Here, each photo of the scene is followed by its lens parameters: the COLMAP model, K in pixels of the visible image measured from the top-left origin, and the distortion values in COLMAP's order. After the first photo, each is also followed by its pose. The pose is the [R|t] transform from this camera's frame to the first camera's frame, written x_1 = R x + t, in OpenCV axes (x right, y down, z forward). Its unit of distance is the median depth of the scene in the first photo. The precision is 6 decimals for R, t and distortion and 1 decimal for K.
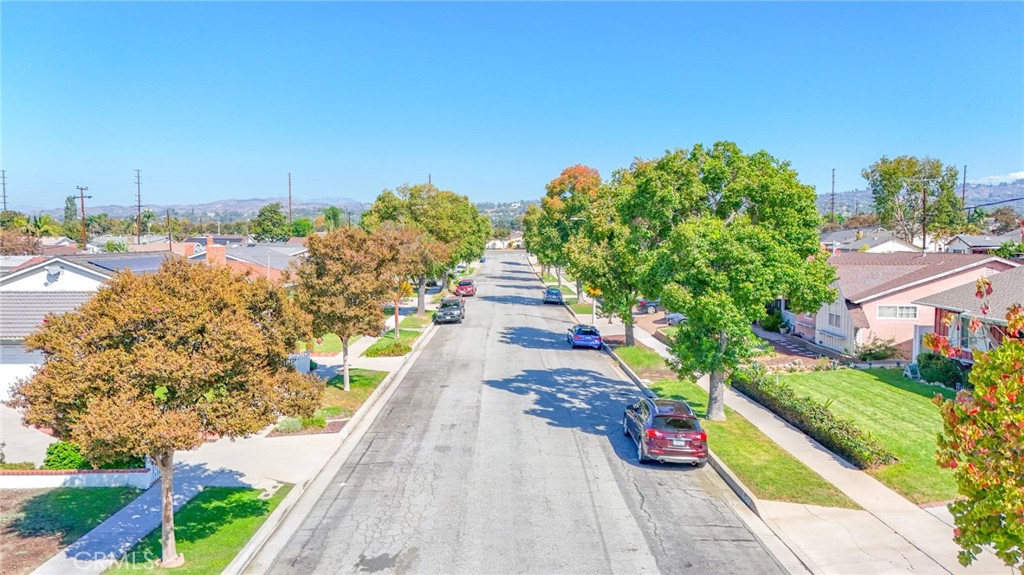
lens RADIAL K [[752.8, 0, 511.8], [0, 752.8, 287.5], [0, 0, 1]] dist [0.065586, -0.060002]
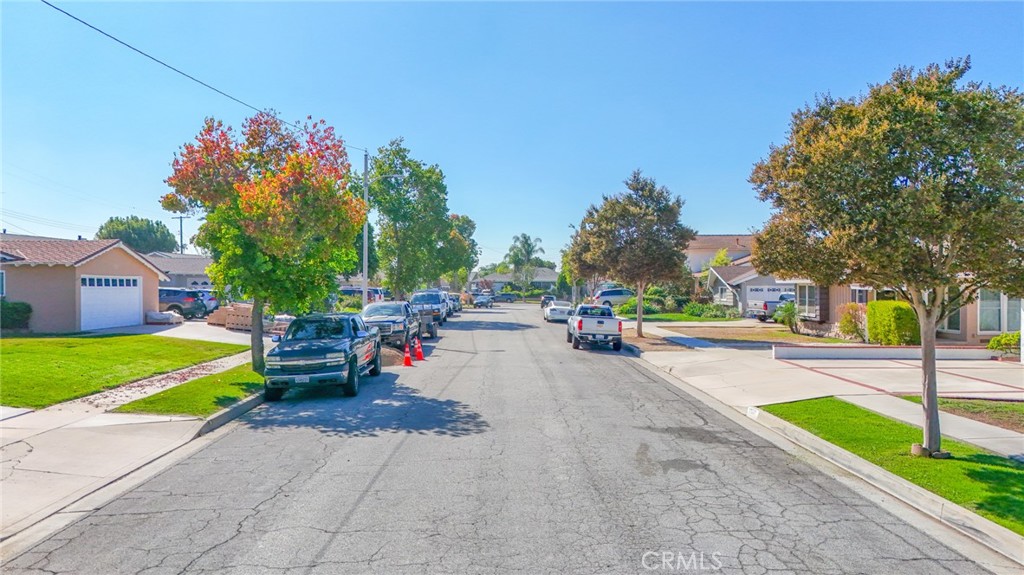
lens RADIAL K [[752.8, 0, 509.9], [0, 752.8, 287.7], [0, 0, 1]] dist [0.065586, -0.060002]
pose [[-0.999981, -0.003854, -0.004801, 0.004321], [-0.004229, 0.996726, 0.080741, 0.114417], [0.004474, 0.080760, -0.996724, 1.693948]]
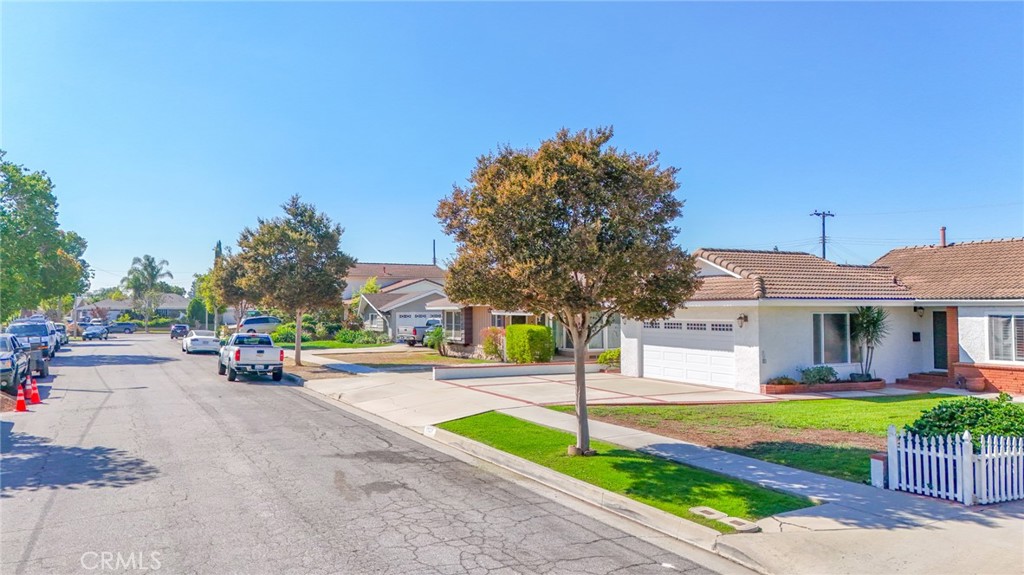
lens RADIAL K [[752.8, 0, 513.5], [0, 752.8, 282.0], [0, 0, 1]] dist [0.065586, -0.060002]
pose [[-0.890099, -0.016195, -0.455480, 0.064751], [-0.033064, 0.999030, 0.029091, 0.113628], [0.454567, 0.040953, -0.889771, 1.699765]]
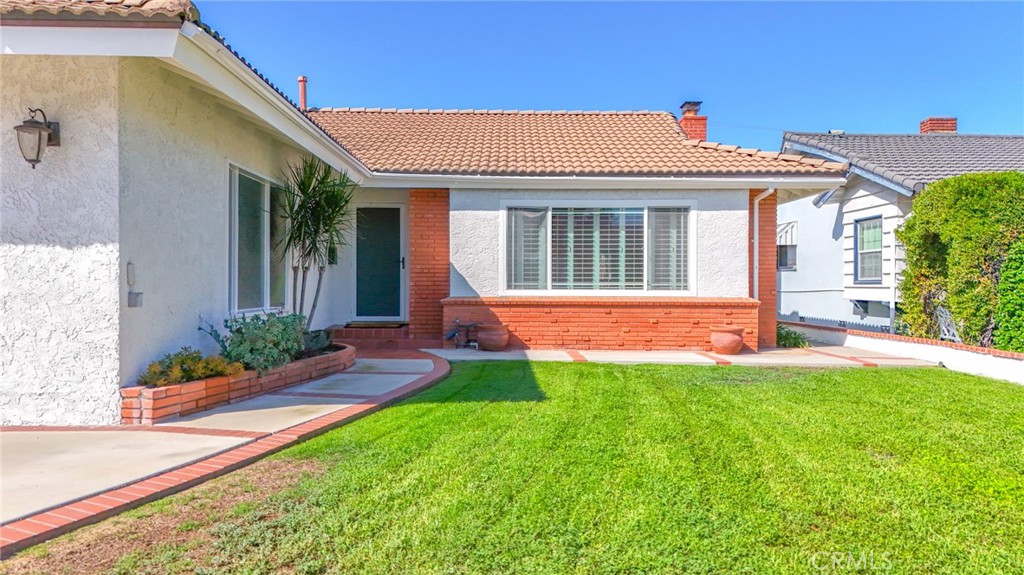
lens RADIAL K [[752.8, 0, 515.7], [0, 752.8, 286.6], [0, 0, 1]] dist [0.065586, -0.060002]
pose [[0.012062, 0.003613, -0.999921, -0.265100], [-0.079118, 0.996862, 0.002647, 0.186252], [0.996792, 0.079080, 0.012310, 1.286948]]
